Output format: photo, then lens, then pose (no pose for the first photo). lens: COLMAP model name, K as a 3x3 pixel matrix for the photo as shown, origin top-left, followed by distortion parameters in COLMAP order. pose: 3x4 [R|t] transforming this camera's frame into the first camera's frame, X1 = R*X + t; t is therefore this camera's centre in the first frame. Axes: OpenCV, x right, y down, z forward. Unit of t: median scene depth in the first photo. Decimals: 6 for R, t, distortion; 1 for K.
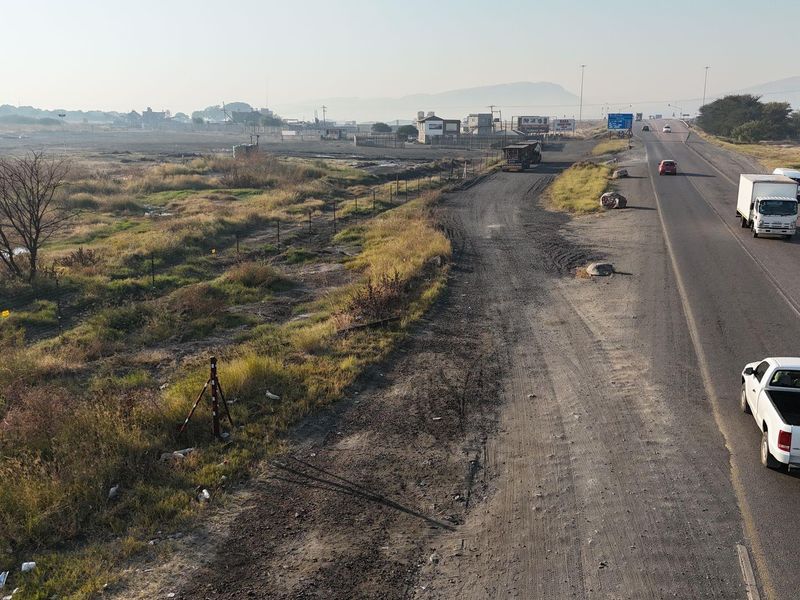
lens RADIAL K [[785.4, 0, 400.0], [0, 785.4, 300.0], [0, 0, 1]] dist [0.090505, -0.100227]
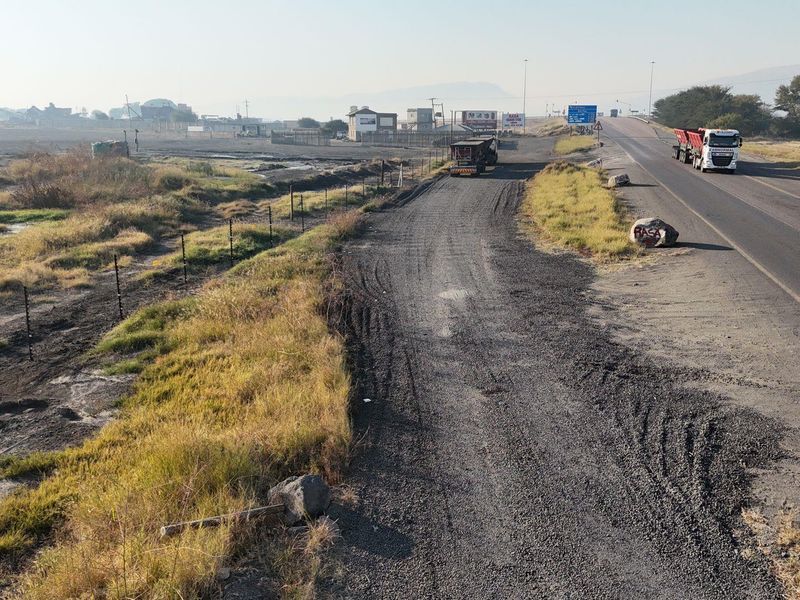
lens RADIAL K [[785.4, 0, 400.0], [0, 785.4, 300.0], [0, 0, 1]] dist [0.090505, -0.100227]
pose [[0.997199, -0.017870, 0.072630, 0.039584], [0.017834, 0.999840, 0.001144, -0.074000], [-0.072639, 0.000155, 0.997358, 0.403536]]
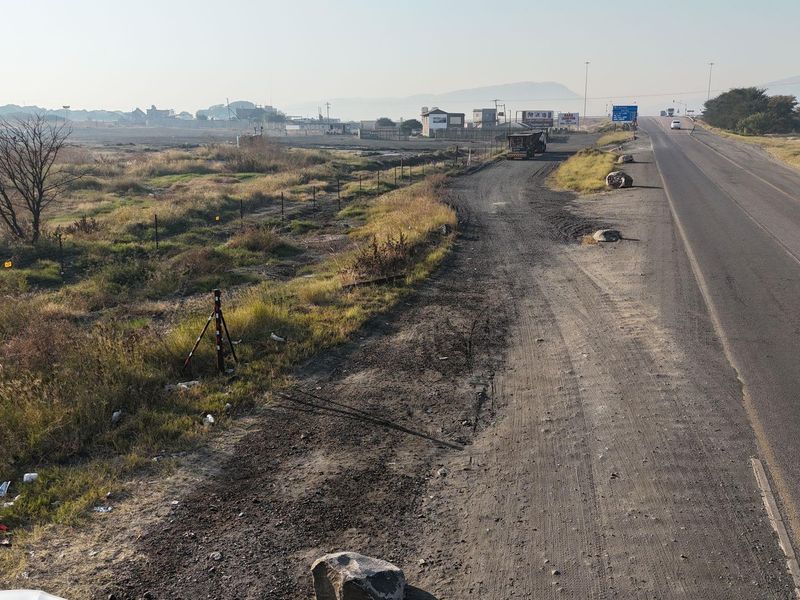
lens RADIAL K [[785.4, 0, 400.0], [0, 785.4, 300.0], [0, 0, 1]] dist [0.090505, -0.100227]
pose [[0.999985, -0.001689, -0.005163, -0.000745], [0.001685, 0.999998, -0.000736, 0.023296], [0.005164, 0.000727, 0.999986, 0.003851]]
